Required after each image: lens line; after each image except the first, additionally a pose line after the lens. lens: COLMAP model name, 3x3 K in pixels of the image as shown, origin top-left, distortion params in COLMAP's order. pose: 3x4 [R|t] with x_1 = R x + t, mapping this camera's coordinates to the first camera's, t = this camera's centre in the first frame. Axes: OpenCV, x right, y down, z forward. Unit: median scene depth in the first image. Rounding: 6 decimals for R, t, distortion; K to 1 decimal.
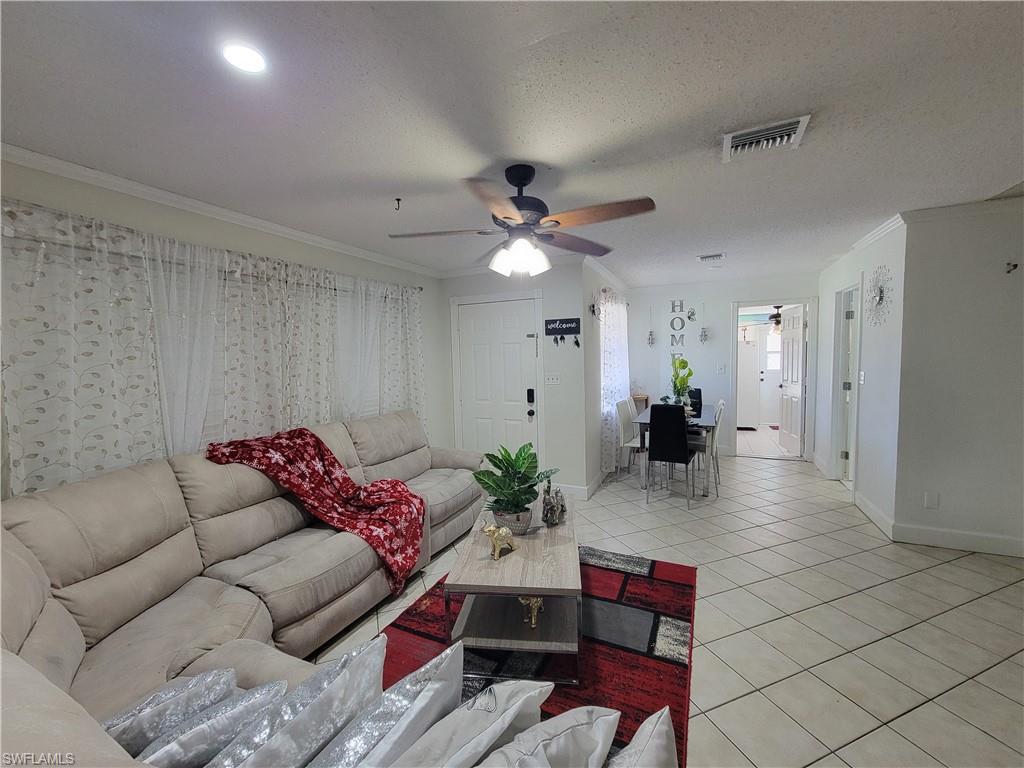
lens RADIAL K [[415.1, 0, 514.6], [0, 415.1, 383.0], [0, 0, 1]] dist [-0.001082, 0.000210]
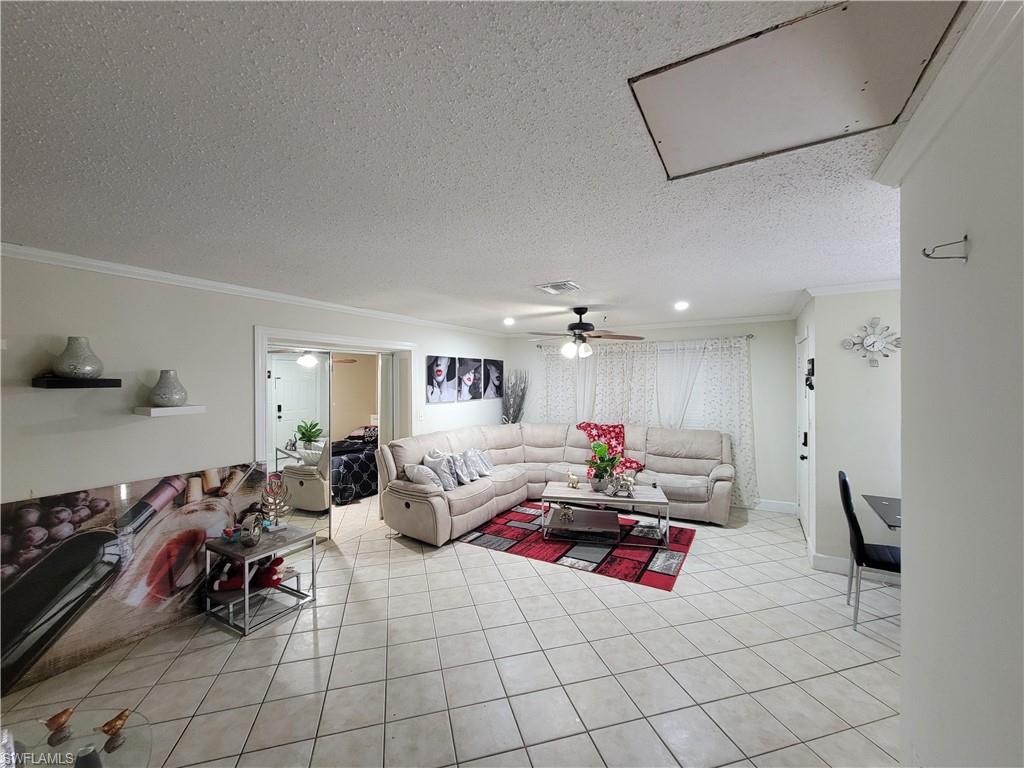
lens RADIAL K [[415.1, 0, 507.4], [0, 415.1, 382.6], [0, 0, 1]] dist [-0.001082, 0.000210]
pose [[-0.089192, 0.030404, -0.995550, 1.402752], [-0.062181, 0.997414, 0.036032, -0.120107], [0.994072, 0.065118, -0.087071, 0.543668]]
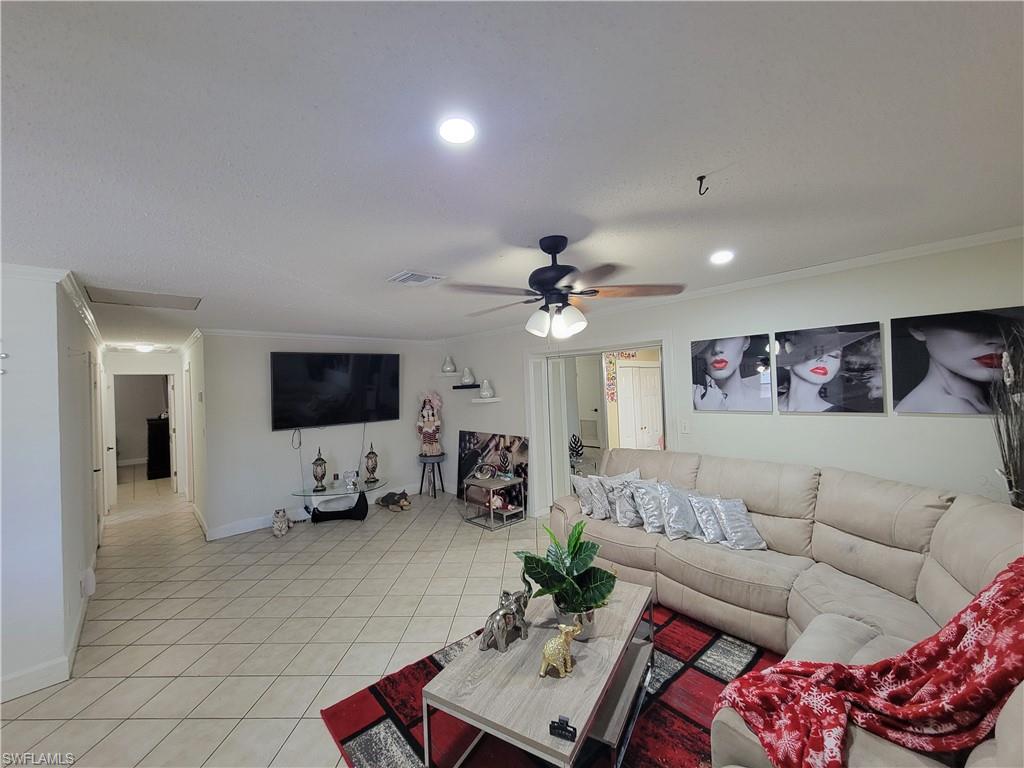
lens RADIAL K [[415.1, 0, 507.0], [0, 415.1, 383.4], [0, 0, 1]] dist [-0.001082, 0.000210]
pose [[-0.915574, 0.061155, 0.397473, -0.184907], [0.087222, 0.995041, 0.047818, -0.132975], [-0.392578, 0.078450, -0.916367, 1.330617]]
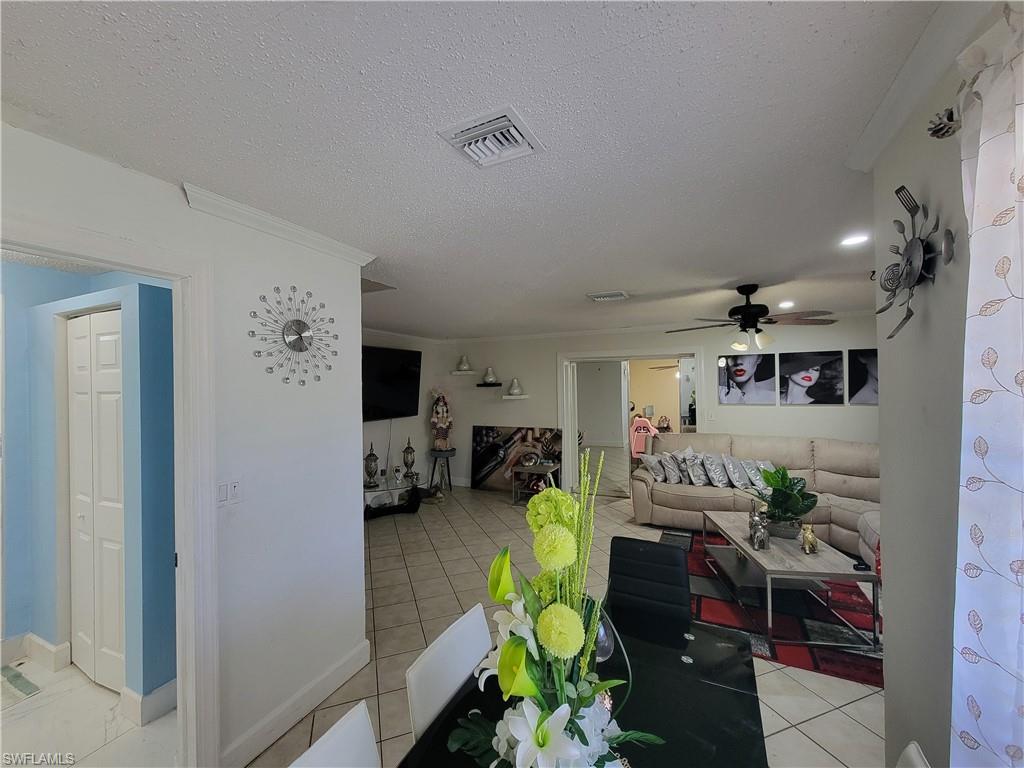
lens RADIAL K [[415.1, 0, 508.3], [0, 415.1, 384.7], [0, 0, 1]] dist [-0.001082, 0.000210]
pose [[-0.999210, 0.038473, 0.009991, 0.609359], [0.039049, 0.997069, 0.065798, -0.174788], [-0.007430, 0.066136, -0.997783, 1.715219]]
